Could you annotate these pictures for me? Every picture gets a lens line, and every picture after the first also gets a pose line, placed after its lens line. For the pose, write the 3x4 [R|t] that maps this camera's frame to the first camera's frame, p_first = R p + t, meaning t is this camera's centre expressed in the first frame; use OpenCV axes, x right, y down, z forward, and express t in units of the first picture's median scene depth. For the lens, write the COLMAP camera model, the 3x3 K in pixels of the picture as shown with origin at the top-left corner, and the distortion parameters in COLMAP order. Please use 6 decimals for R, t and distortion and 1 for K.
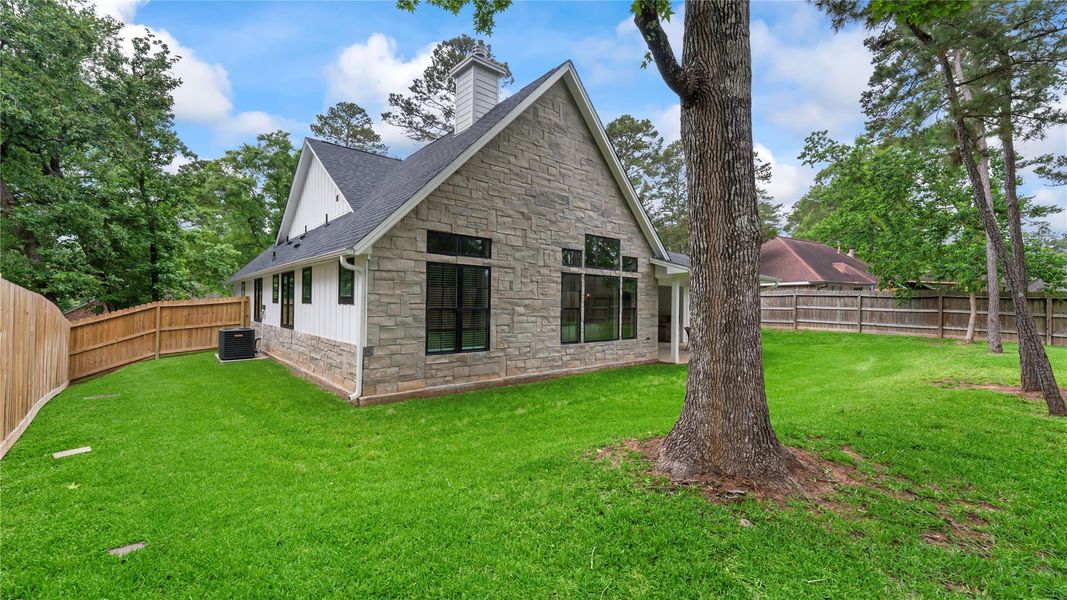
lens RADIAL K [[434.3, 0, 533.3], [0, 434.3, 298.1], [0, 0, 1]] dist [0.002229, 0.000547]
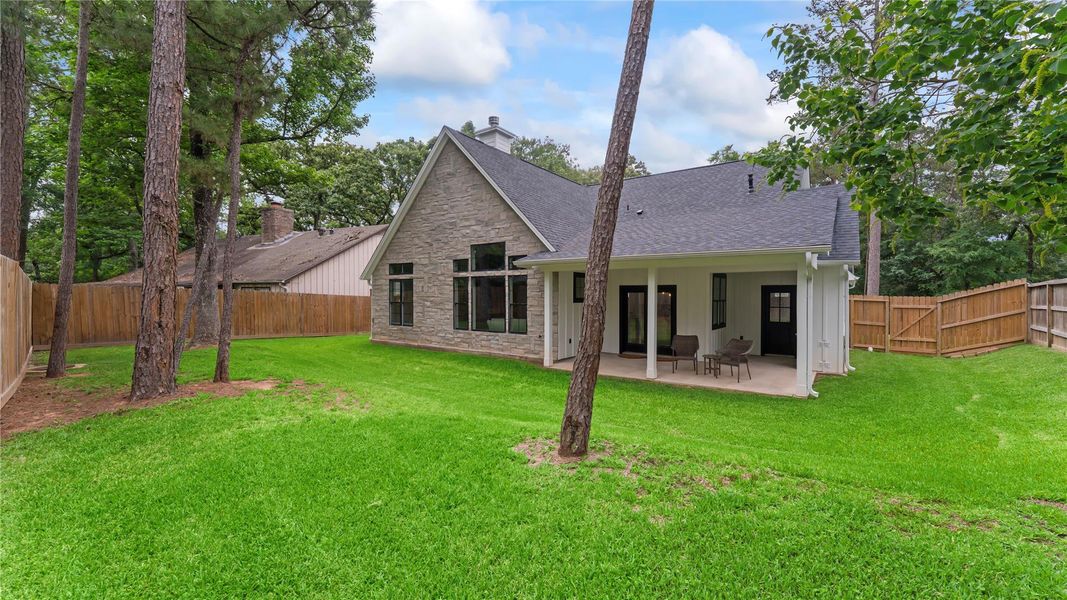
lens RADIAL K [[434.3, 0, 533.3], [0, 434.3, 300.4], [0, 0, 1]] dist [0.002229, 0.000547]
pose [[0.201054, -0.002610, -0.979577, 1.420325], [0.006580, 0.999977, -0.001314, 0.017114], [0.979558, -0.006181, 0.201067, 0.934477]]
